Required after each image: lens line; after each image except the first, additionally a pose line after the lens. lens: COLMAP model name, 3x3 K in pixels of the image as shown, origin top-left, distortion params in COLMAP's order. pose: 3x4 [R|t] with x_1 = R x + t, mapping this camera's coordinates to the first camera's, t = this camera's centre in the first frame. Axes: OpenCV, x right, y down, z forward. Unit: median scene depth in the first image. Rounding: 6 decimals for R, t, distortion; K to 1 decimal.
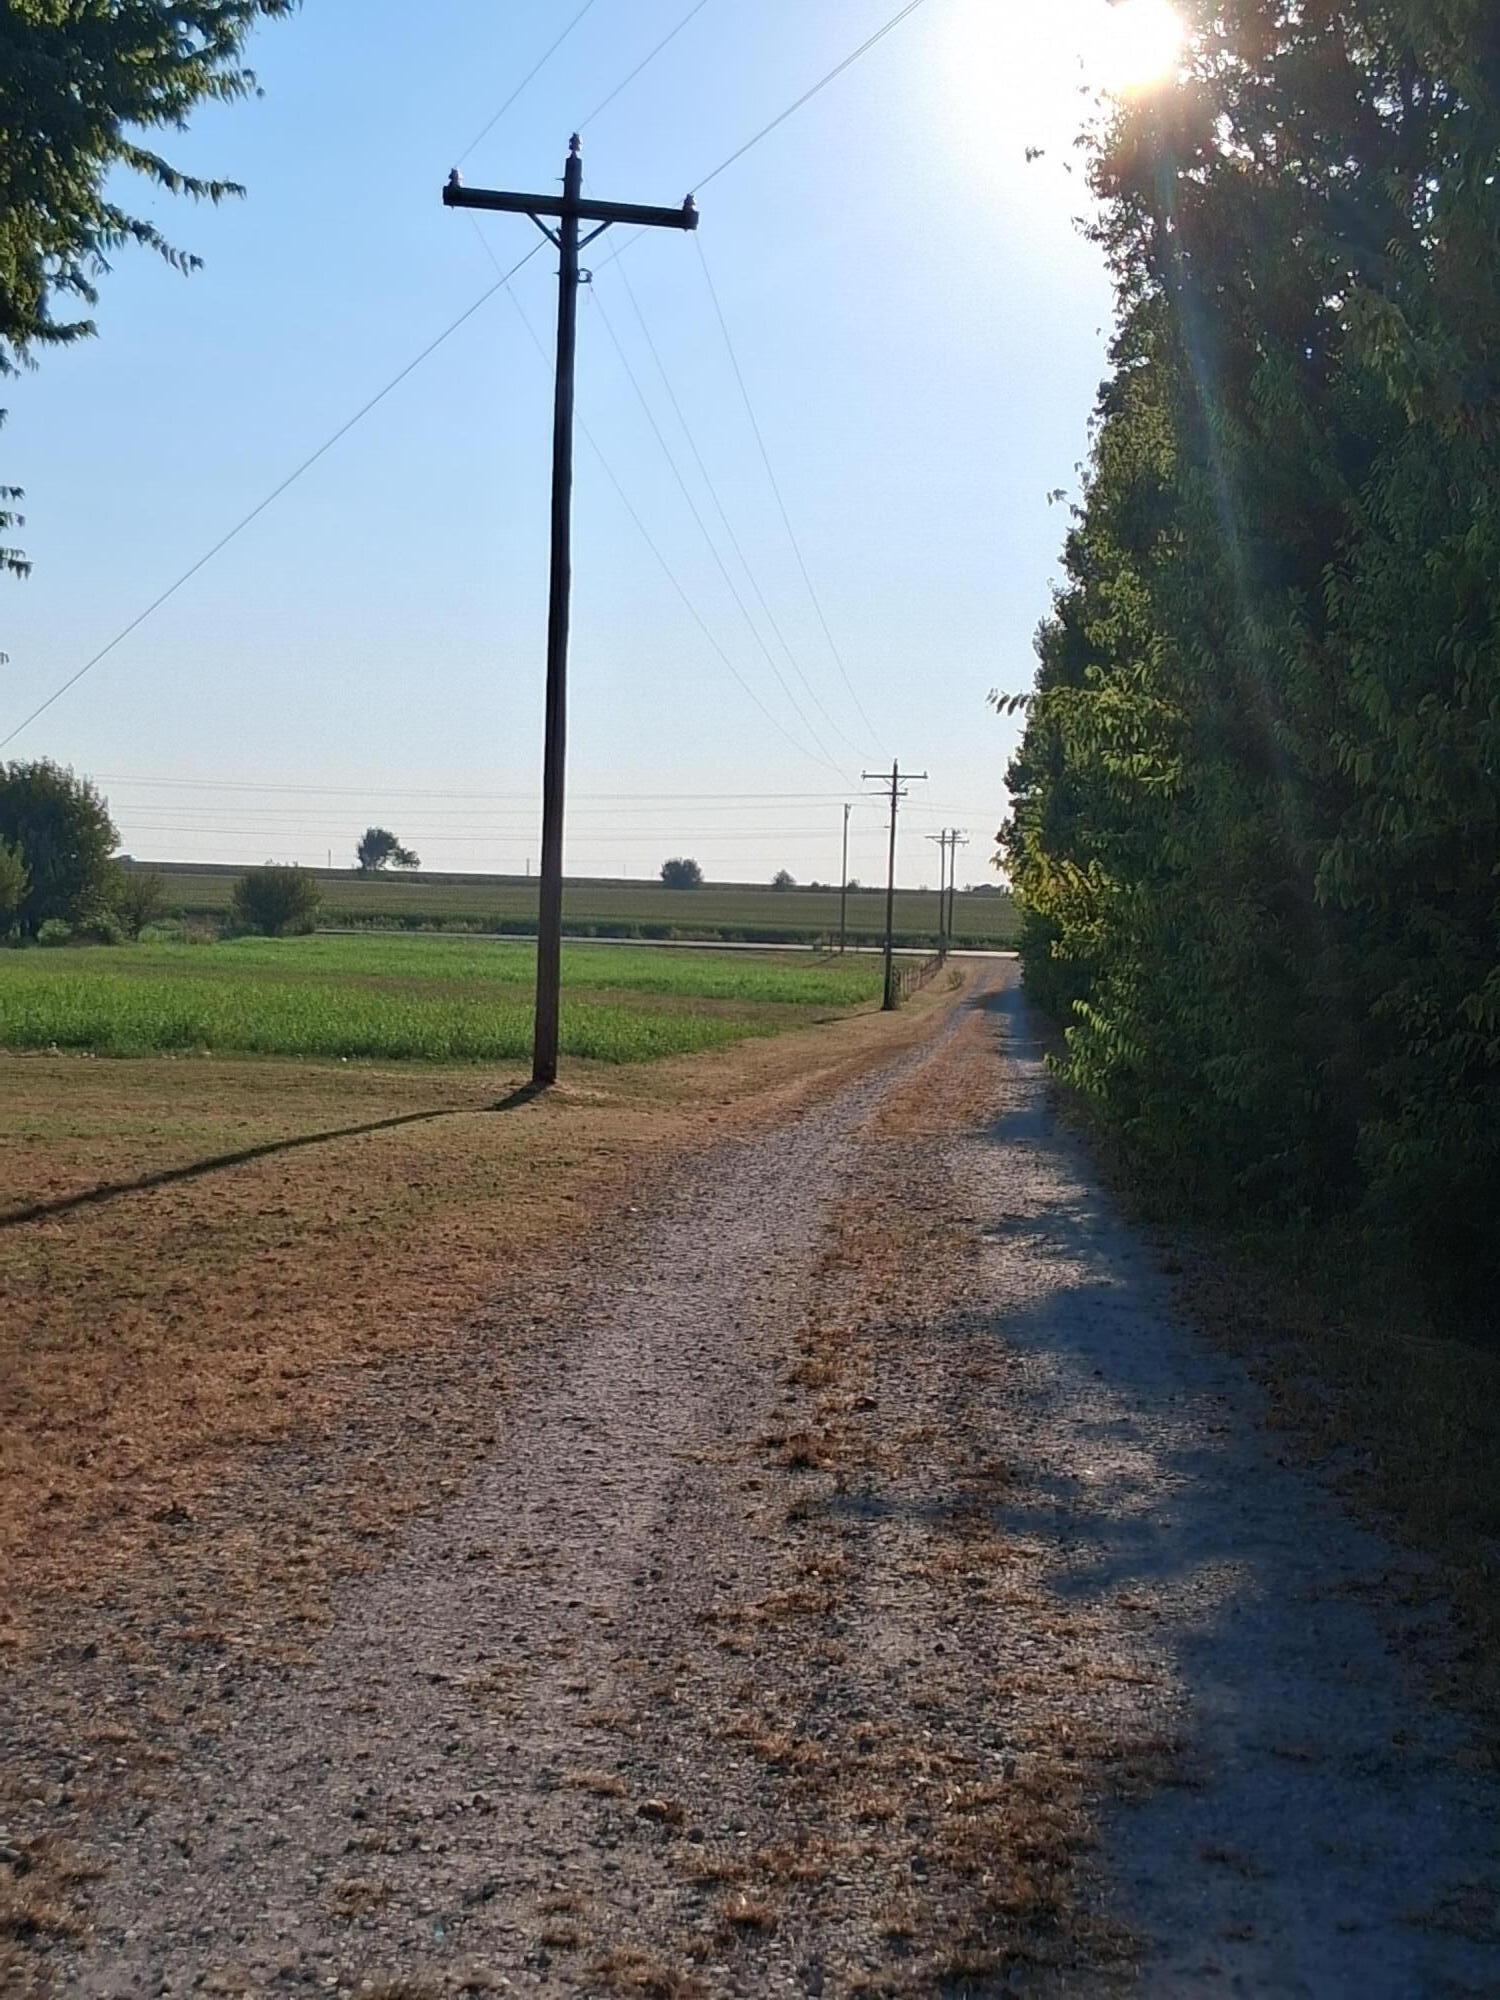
lens RADIAL K [[2946.8, 0, 738.5], [0, 2946.8, 1008.8], [0, 0, 1]] dist [0.104435, 0.000000]
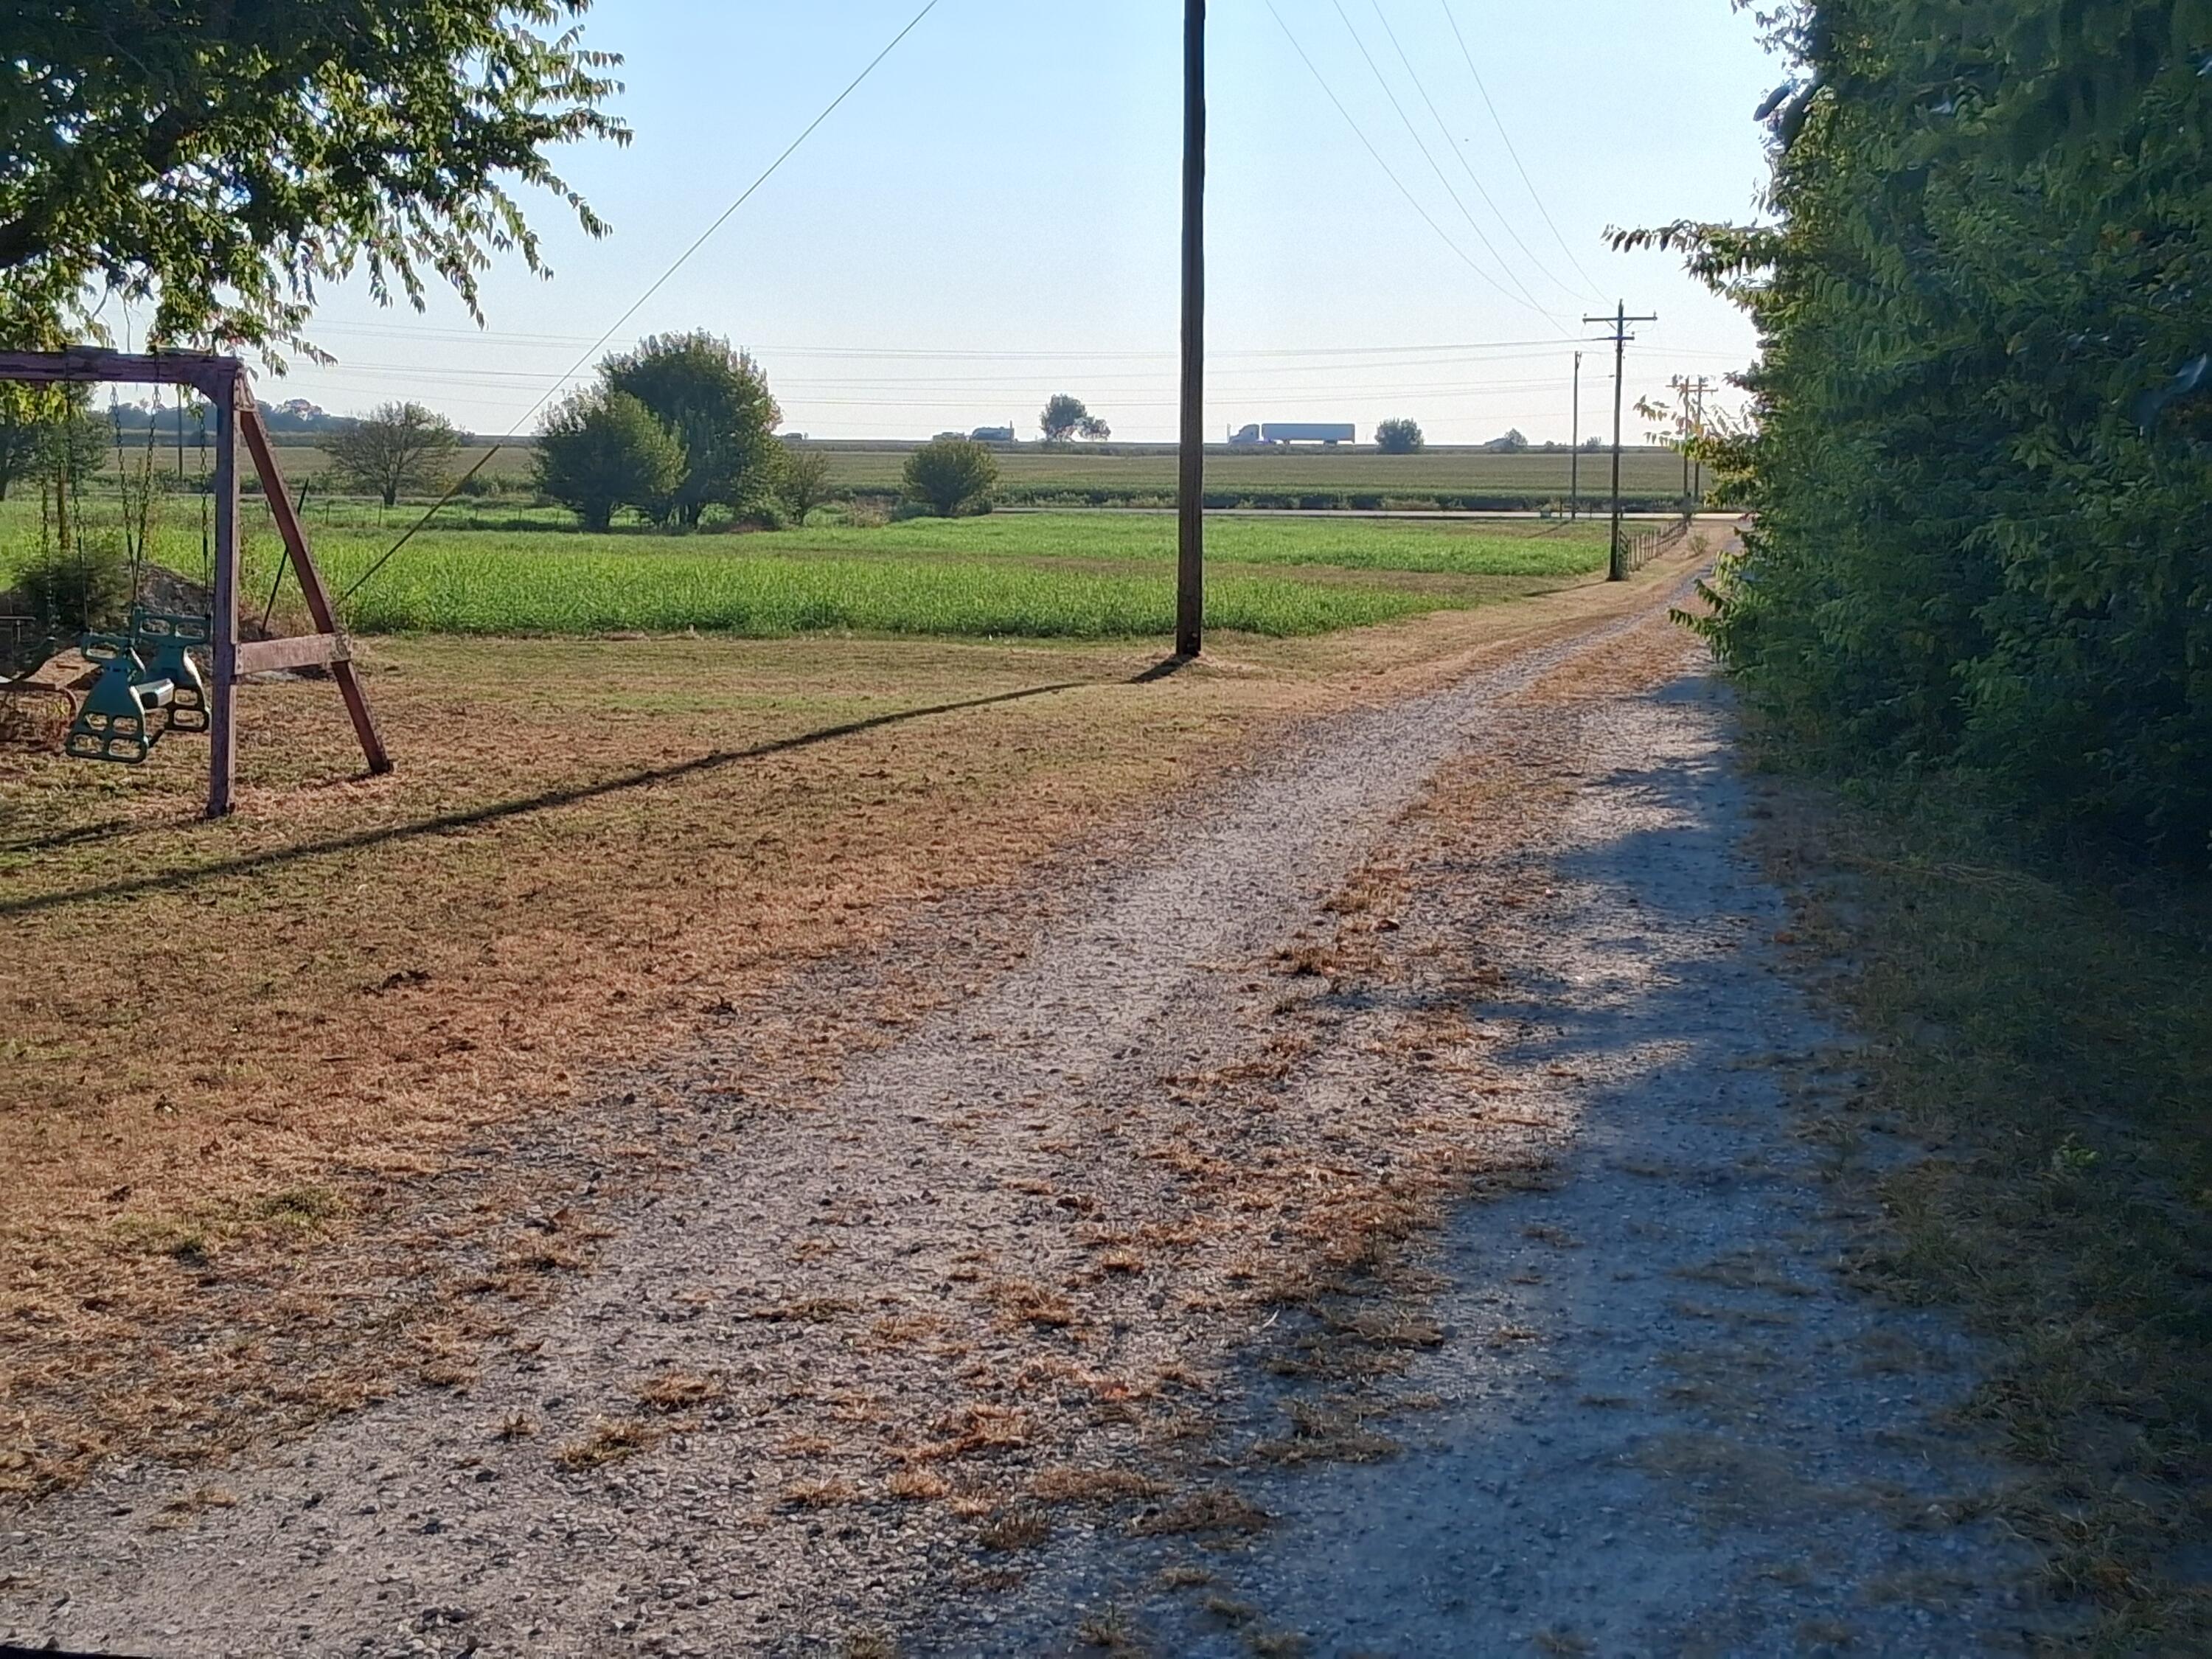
lens RADIAL K [[3259.2, 0, 1096.6], [0, 3259.2, 809.8], [0, 0, 1]] dist [0.104435, 0.000000]
pose [[0.993312, -0.013756, -0.114641, 0.066904], [0.021389, 0.997616, 0.065617, 0.013131], [0.113465, -0.067630, 0.991238, -0.144052]]
